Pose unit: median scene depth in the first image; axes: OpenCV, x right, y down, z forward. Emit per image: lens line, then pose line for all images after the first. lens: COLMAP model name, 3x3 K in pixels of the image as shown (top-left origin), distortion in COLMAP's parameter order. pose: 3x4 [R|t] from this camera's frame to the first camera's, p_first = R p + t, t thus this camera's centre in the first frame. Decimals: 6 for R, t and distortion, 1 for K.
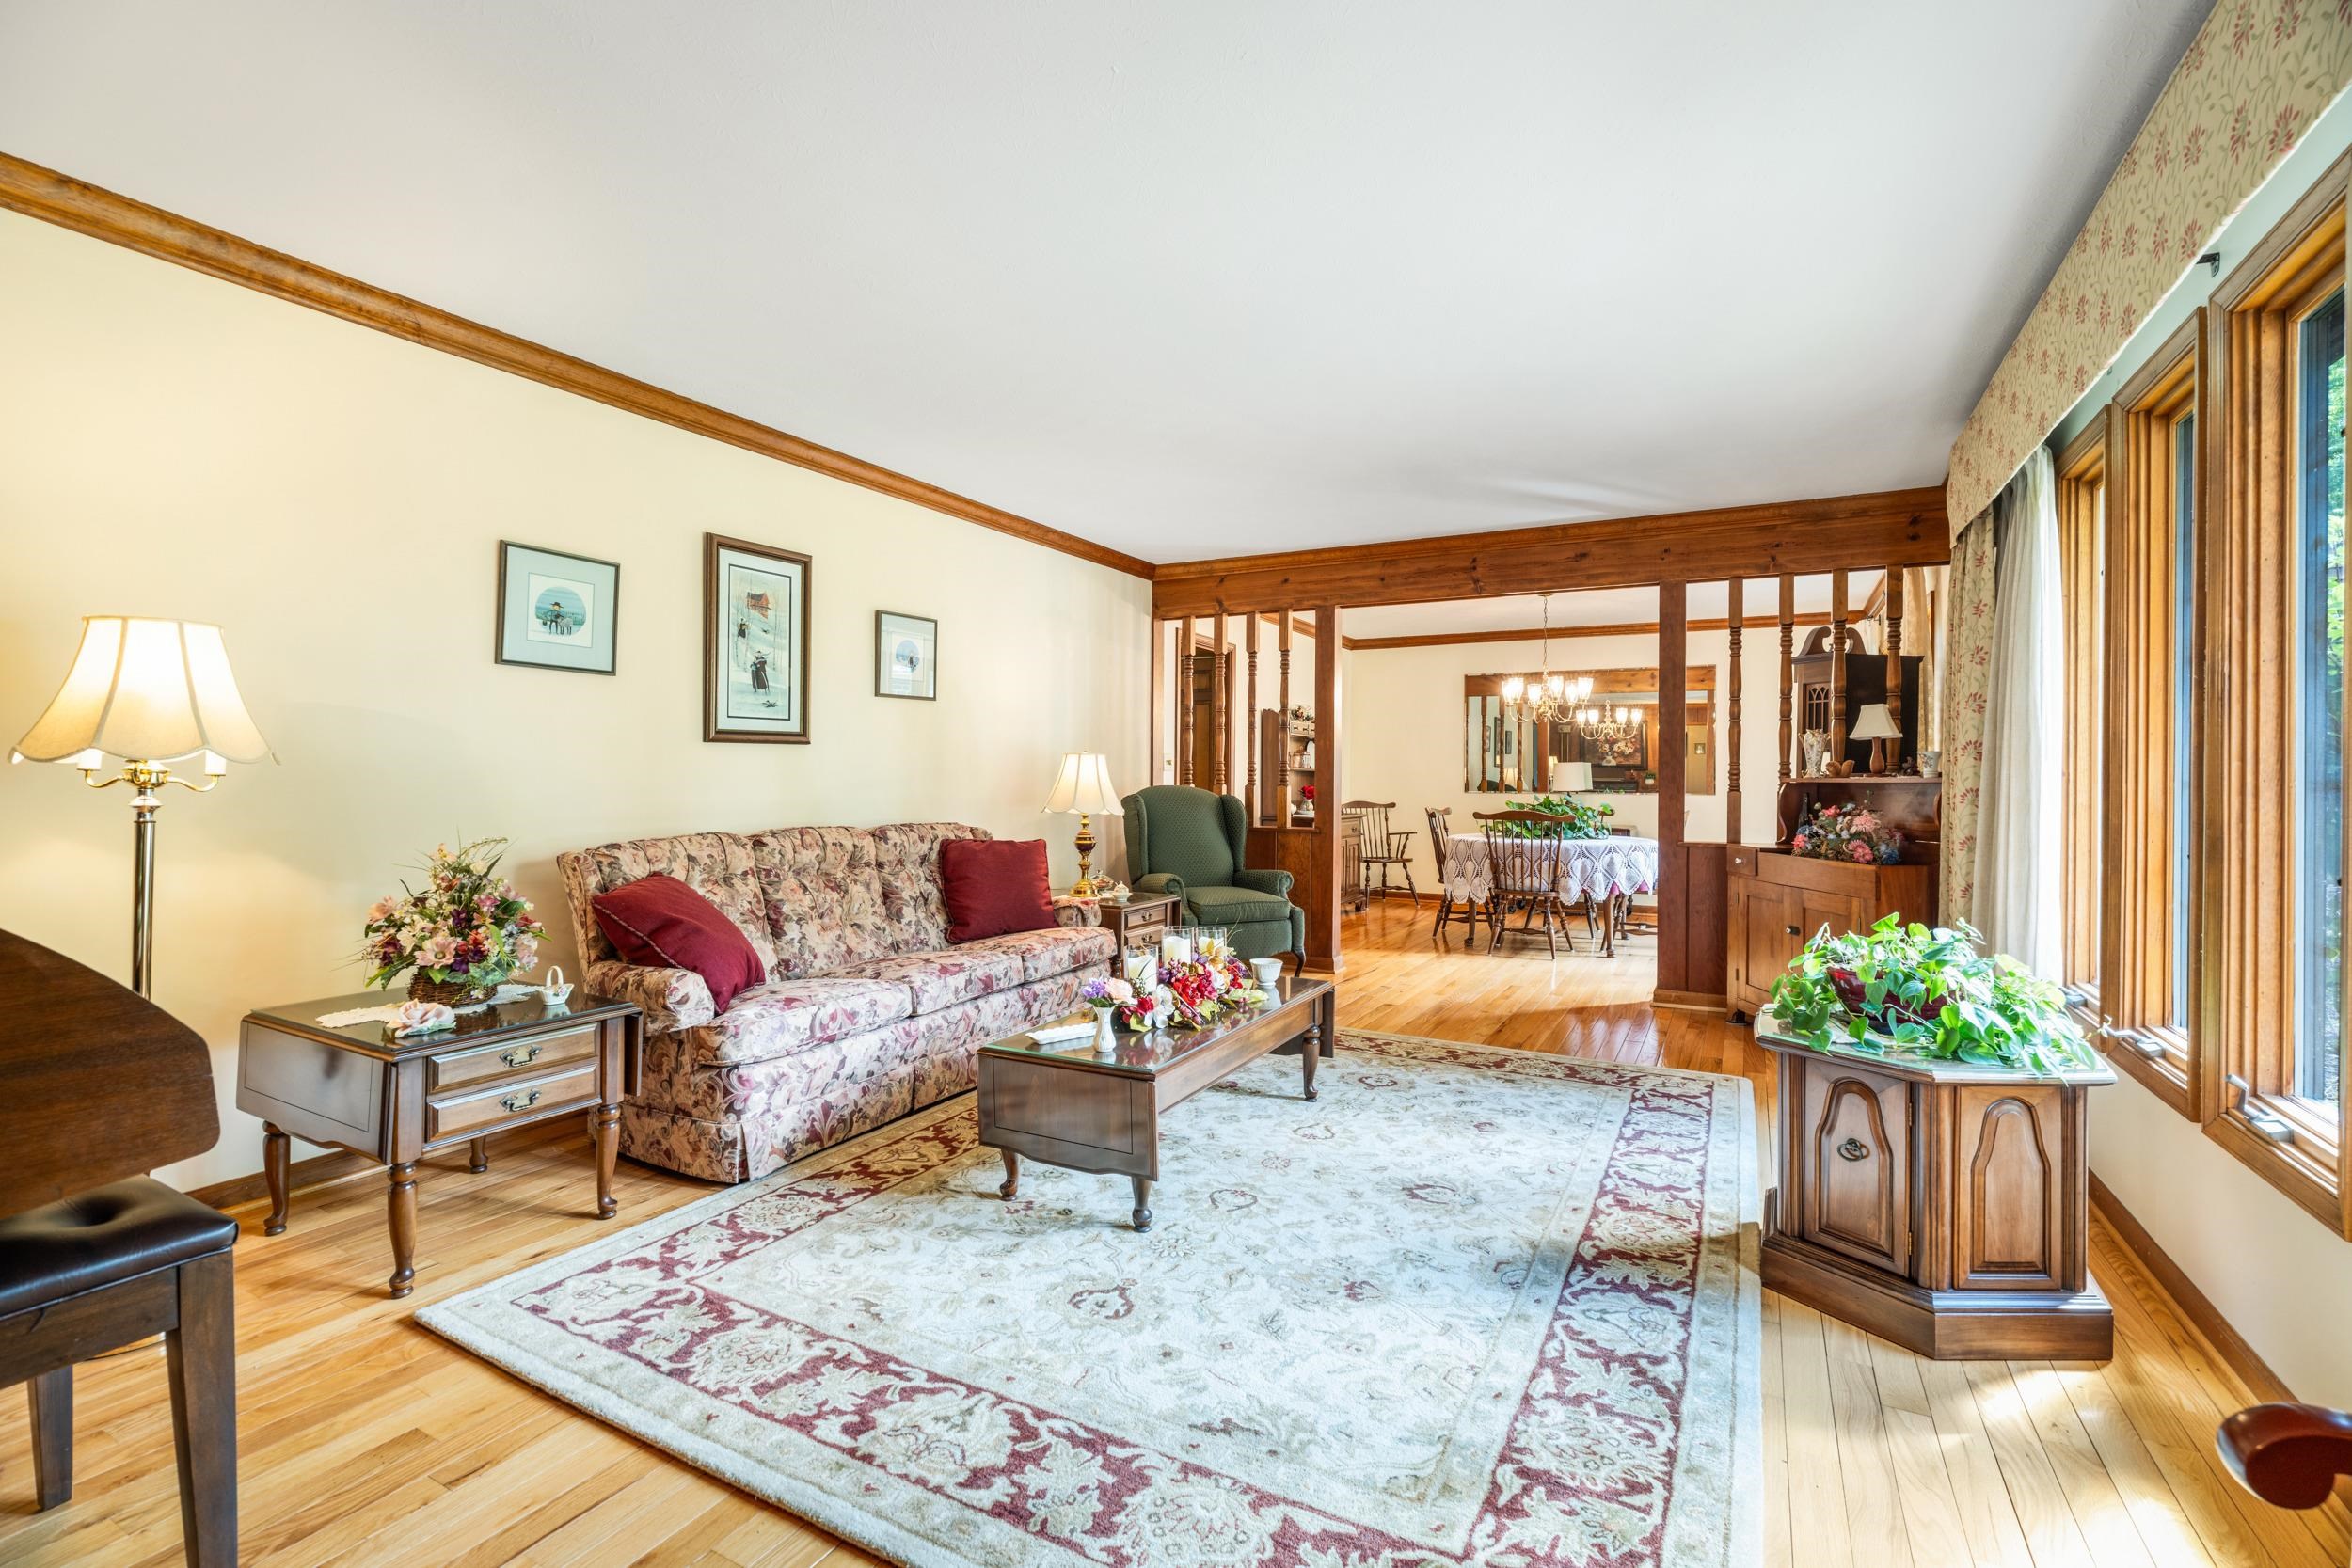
lens RADIAL K [[1054.8, 0, 1185.4], [0, 1054.8, 771.3], [0, 0, 1]] dist [-0.005626, -0.001676]
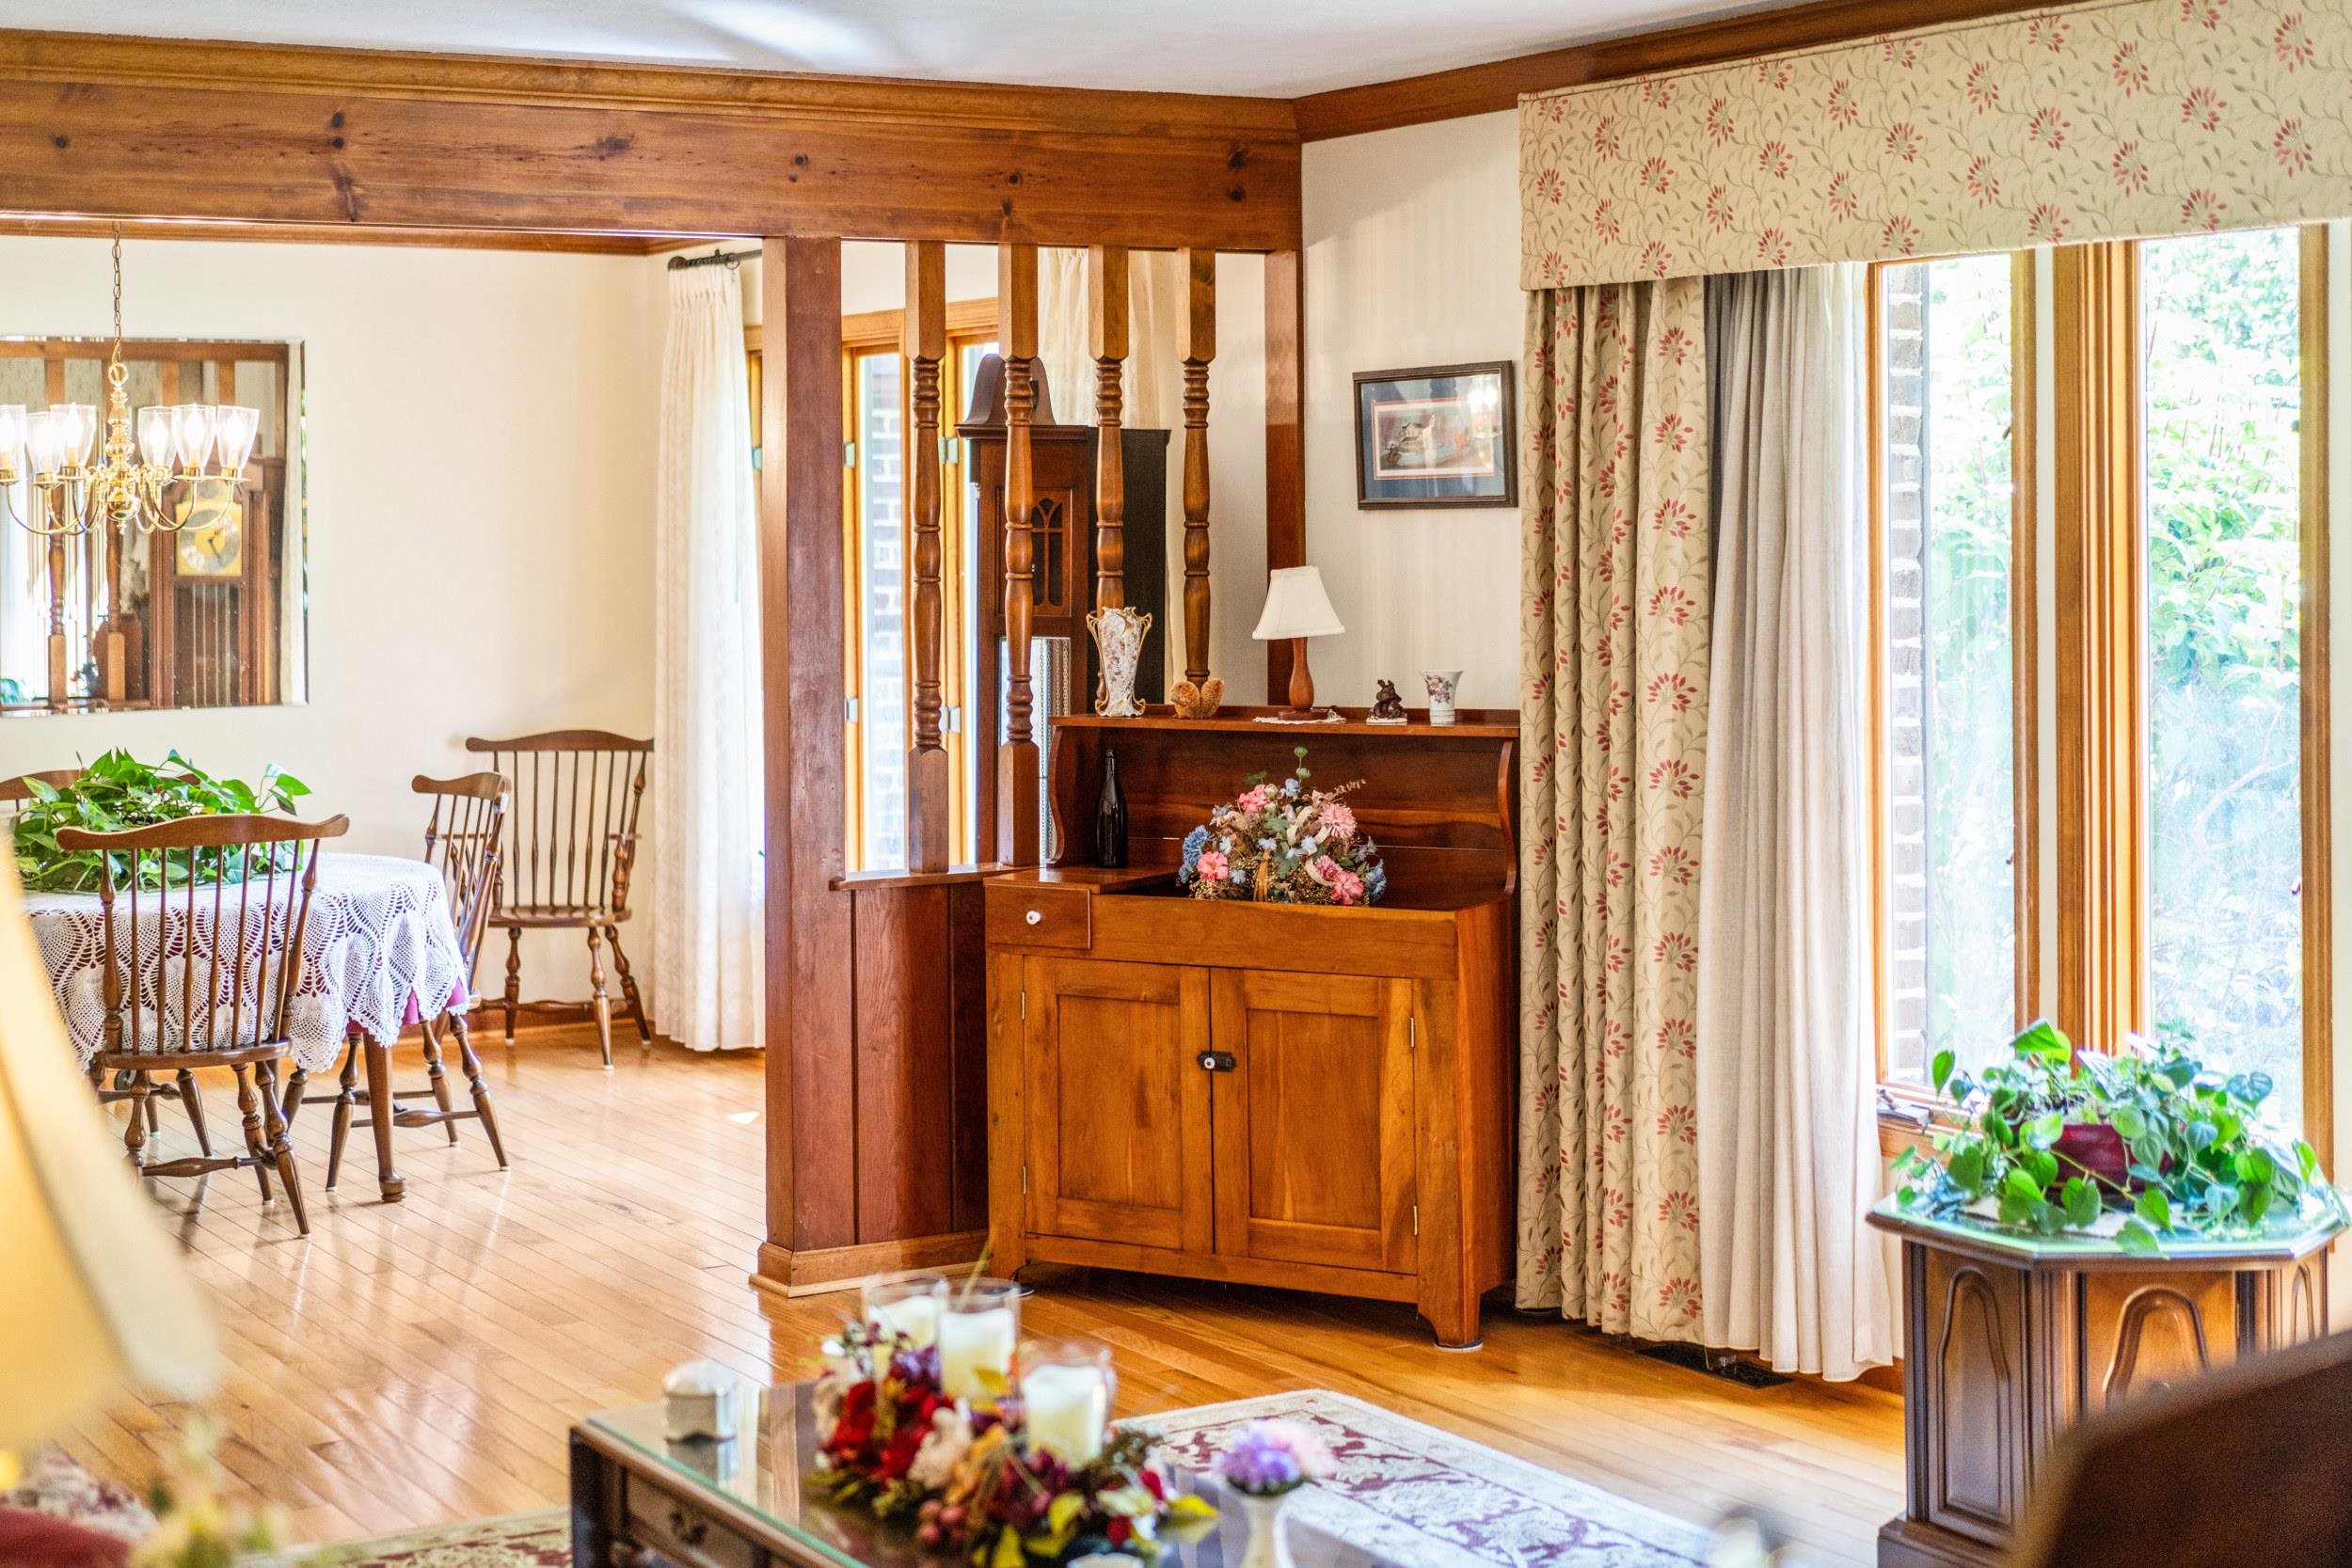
lens RADIAL K [[3675.0, 0, 1225.1], [0, 3675.0, 500.8], [0, 0, 1]] dist [-0.013428, 0.000000]
pose [[0.512326, -0.012252, 0.858704, -0.796906], [0.007784, 0.999923, 0.009622, -0.109472], [-0.858756, 0.001755, 0.512382, 0.169393]]
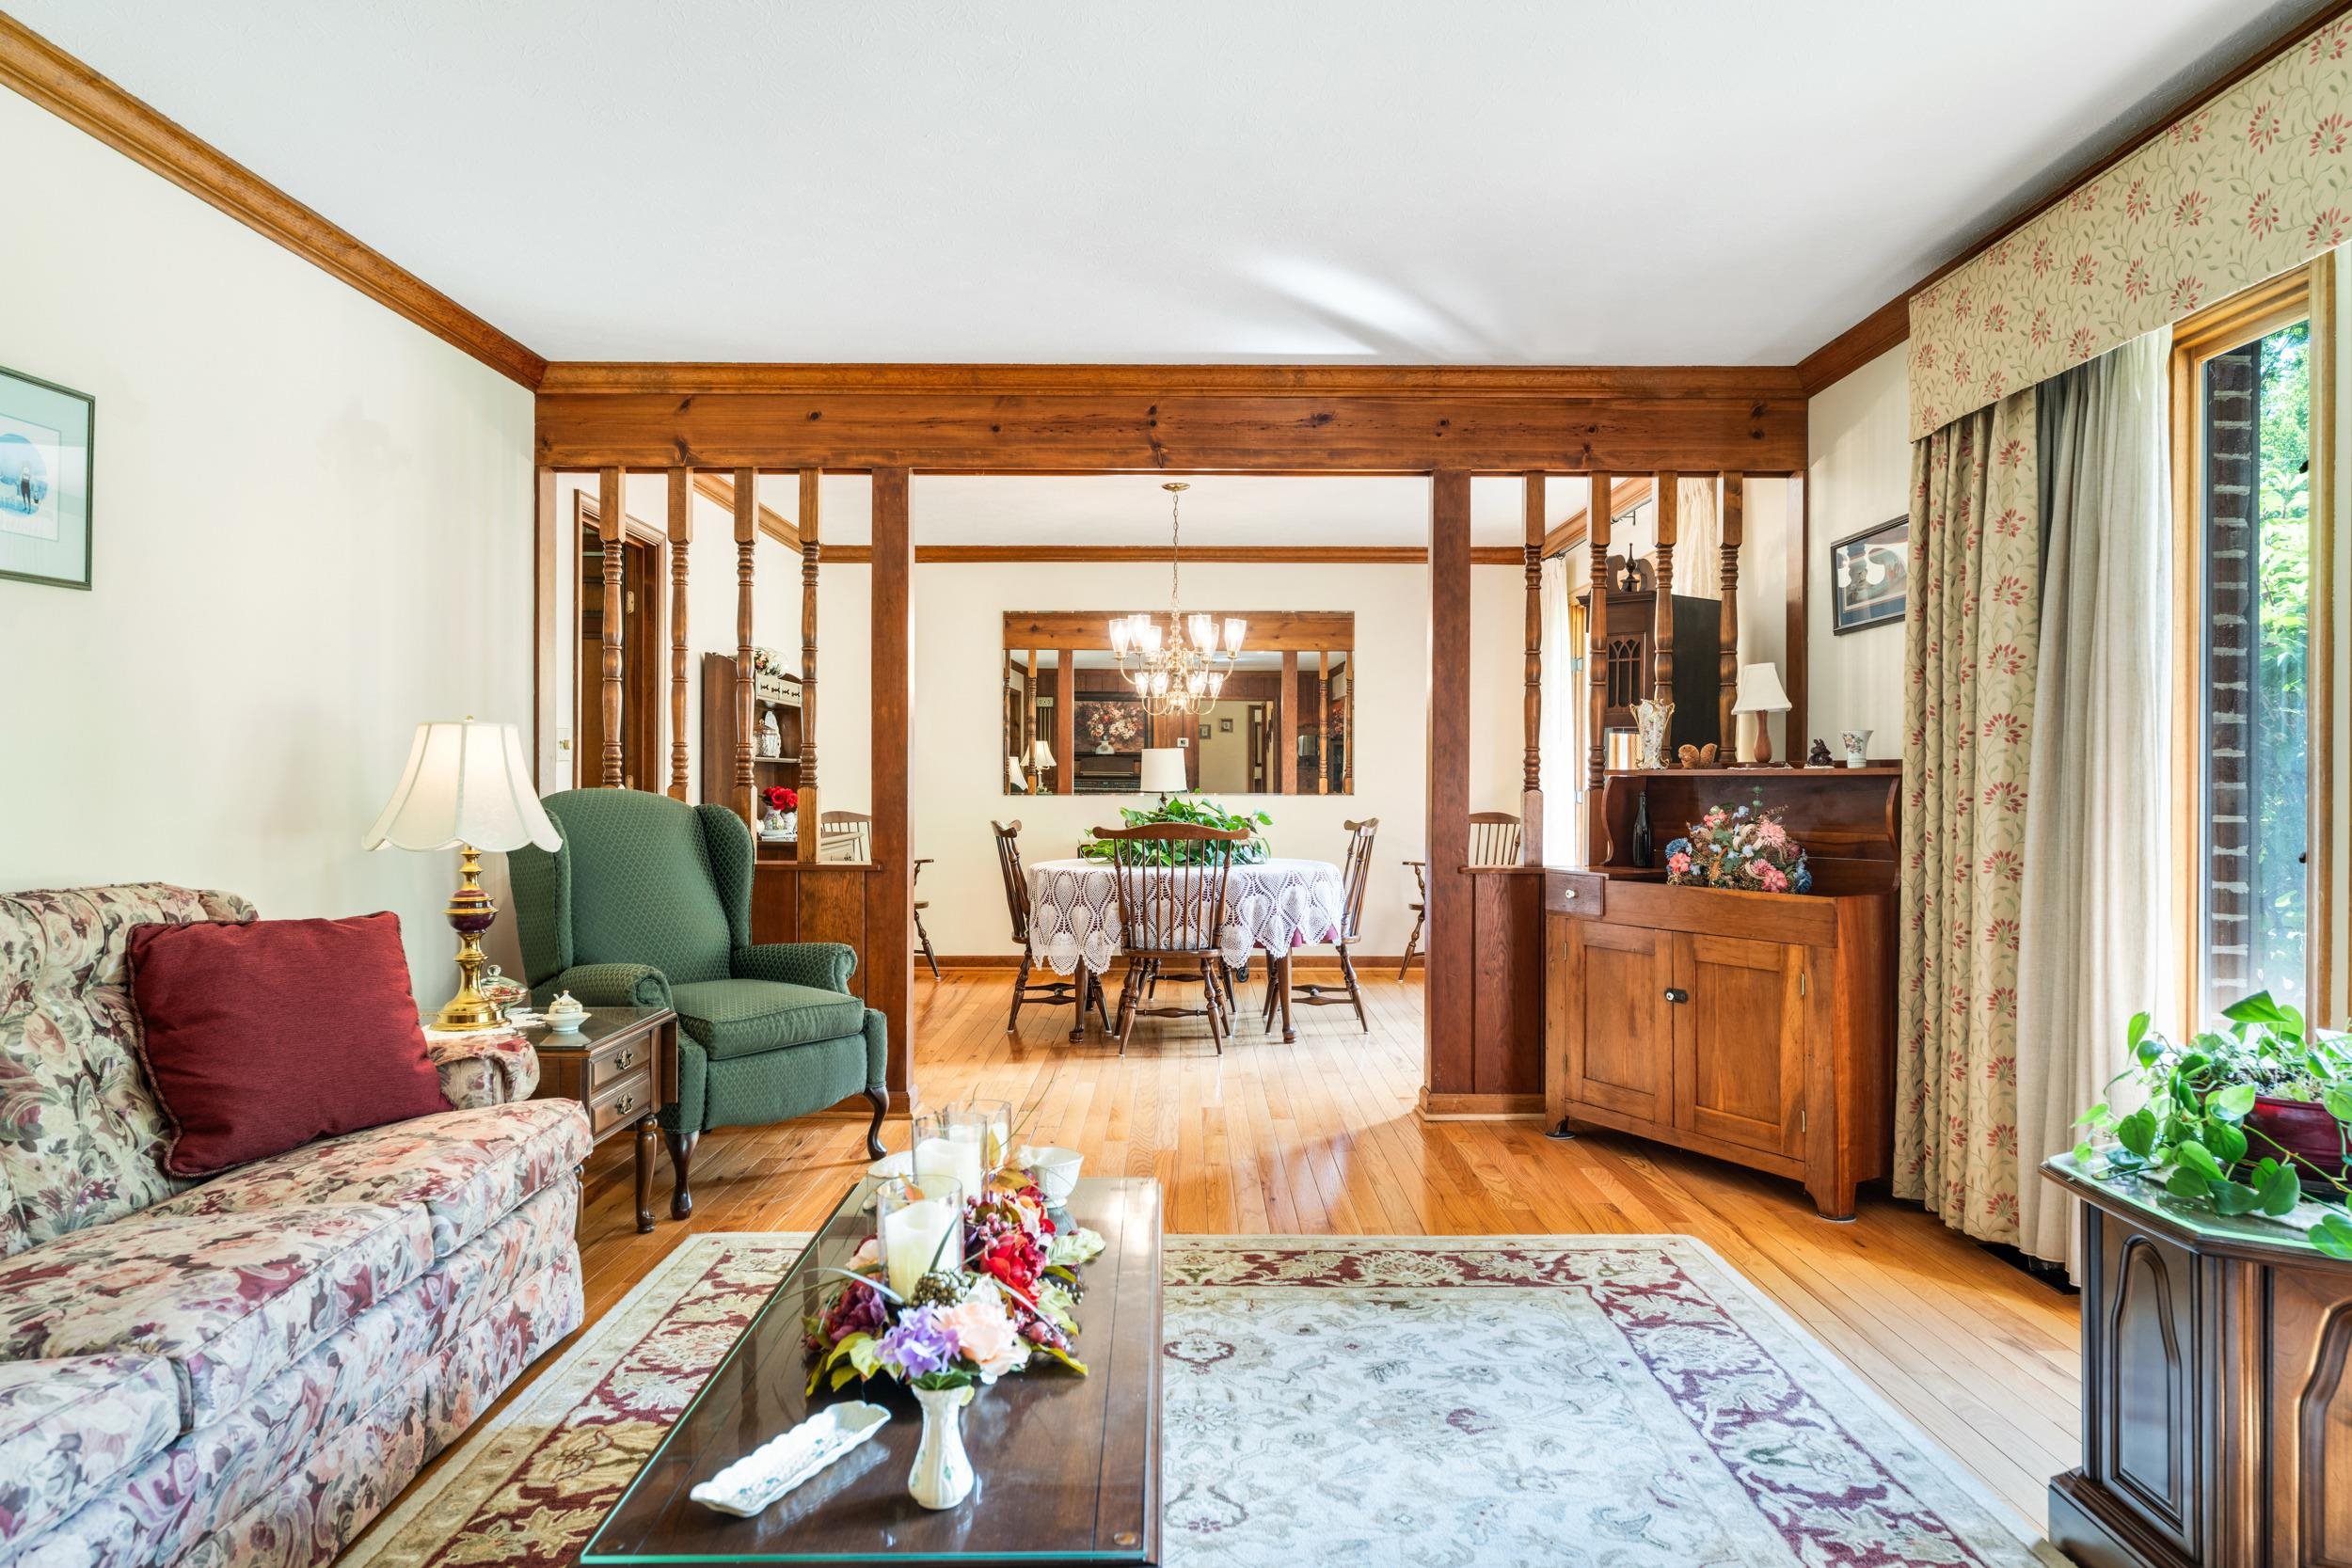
lens RADIAL K [[1508.4, 0, 1190.5], [0, 1508.4, 776.2], [0, 0, 1]] dist [-0.004337, 0.003489]
pose [[0.879373, -0.005618, 0.476099, -0.153404], [0.001788, 0.999962, 0.008496, 0.002067], [-0.476129, -0.006620, 0.879350, 0.298799]]
